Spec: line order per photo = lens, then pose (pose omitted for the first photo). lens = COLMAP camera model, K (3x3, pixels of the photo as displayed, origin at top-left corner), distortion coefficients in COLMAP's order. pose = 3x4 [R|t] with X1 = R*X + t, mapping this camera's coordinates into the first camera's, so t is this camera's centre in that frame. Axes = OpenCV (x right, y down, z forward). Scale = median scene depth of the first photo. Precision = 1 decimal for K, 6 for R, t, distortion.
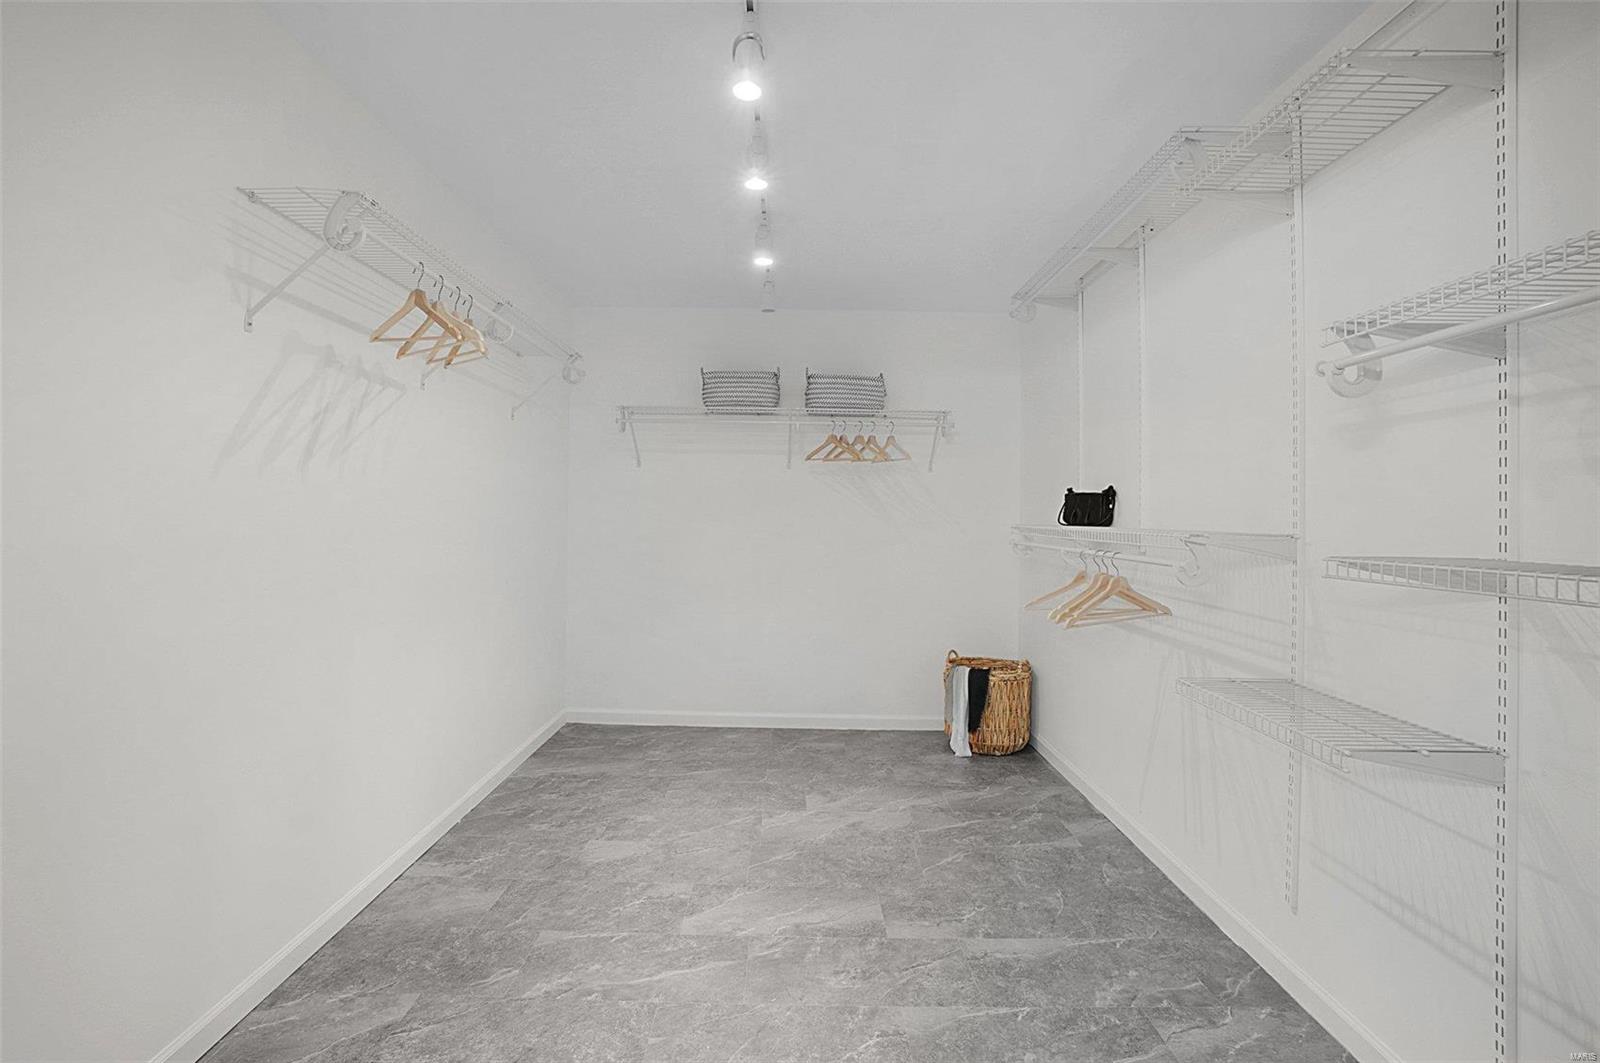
lens RADIAL K [[723.1, 0, 785.1], [0, 723.1, 525.5], [0, 0, 1]] dist [-0.040380, 0.013956]
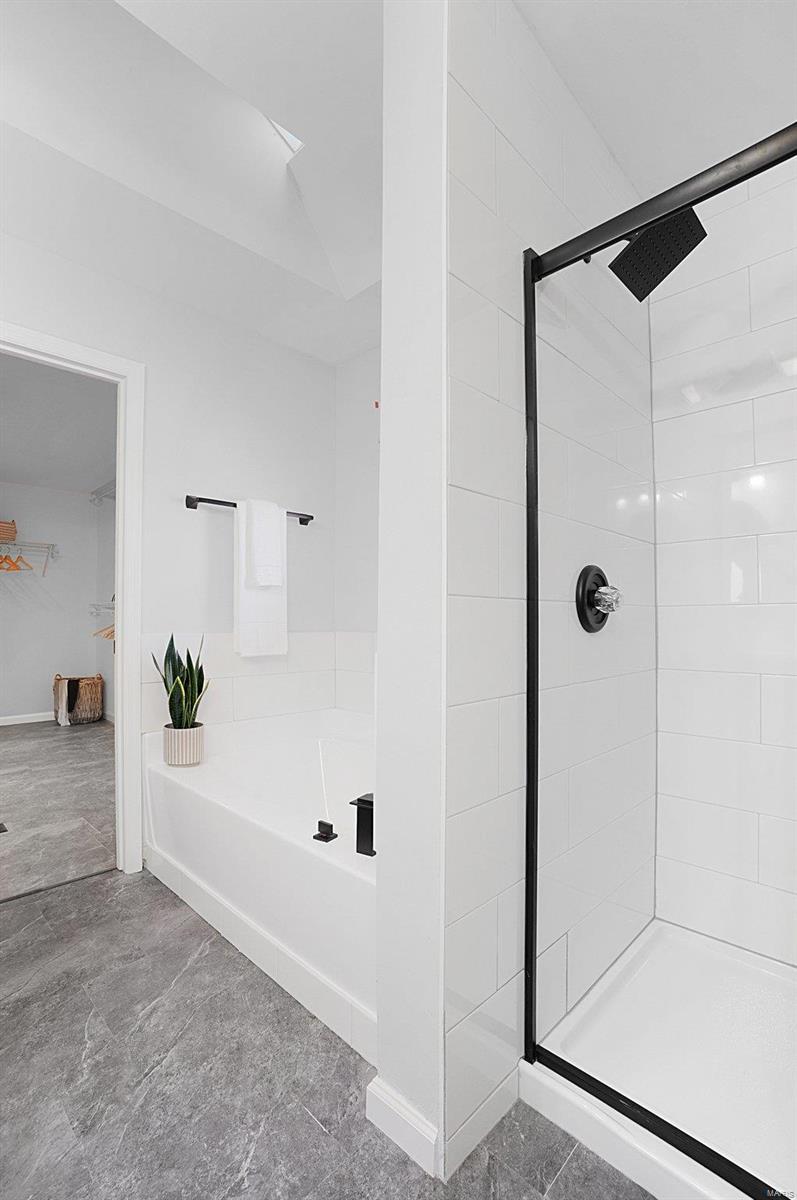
lens RADIAL K [[542.3, 0, 376.3], [0, 542.3, 616.8], [0, 0, 1]] dist [-0.040380, 0.013956]
pose [[0.714683, -0.001168, 0.699447, -0.151459], [0.007977, 0.999947, -0.006481, 0.044082], [-0.699403, 0.010211, 0.714655, -0.580329]]
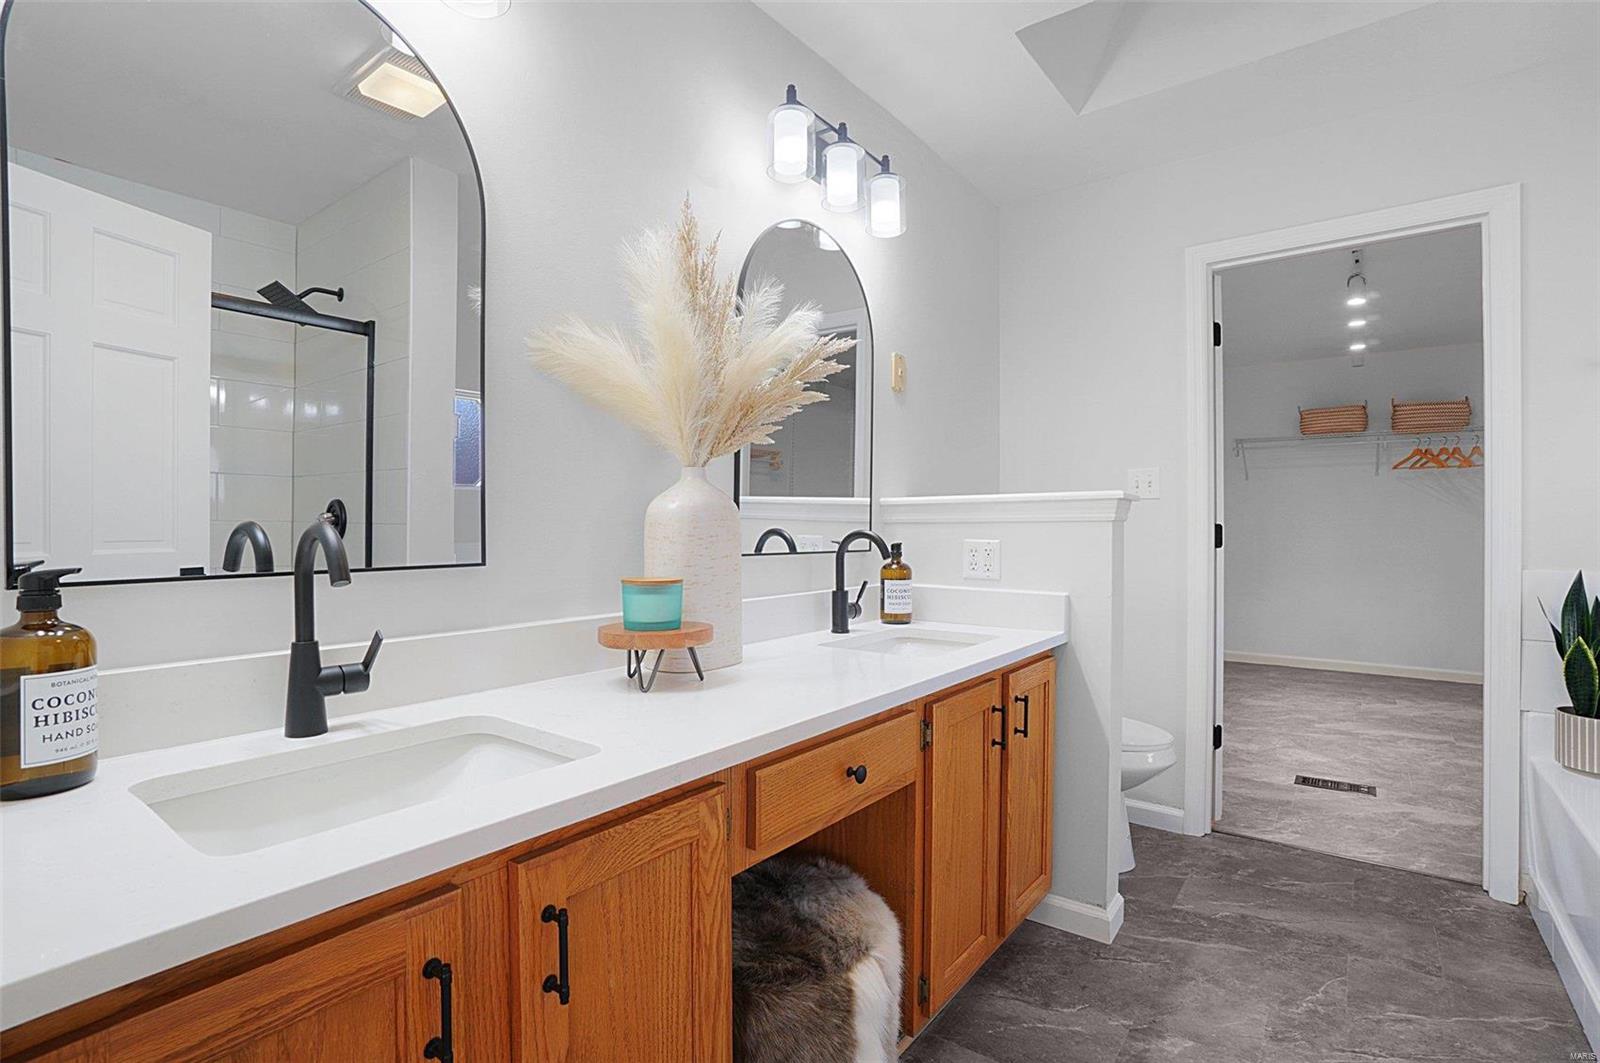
lens RADIAL K [[749.6, 0, 808.0], [0, 749.6, 523.6], [0, 0, 1]] dist [-0.005988, -0.000575]
pose [[0.805356, -0.008824, -0.592725, -0.025248], [0.000908, 0.999906, -0.013652, 0.029279], [0.592790, 0.010457, 0.805289, -0.767748]]
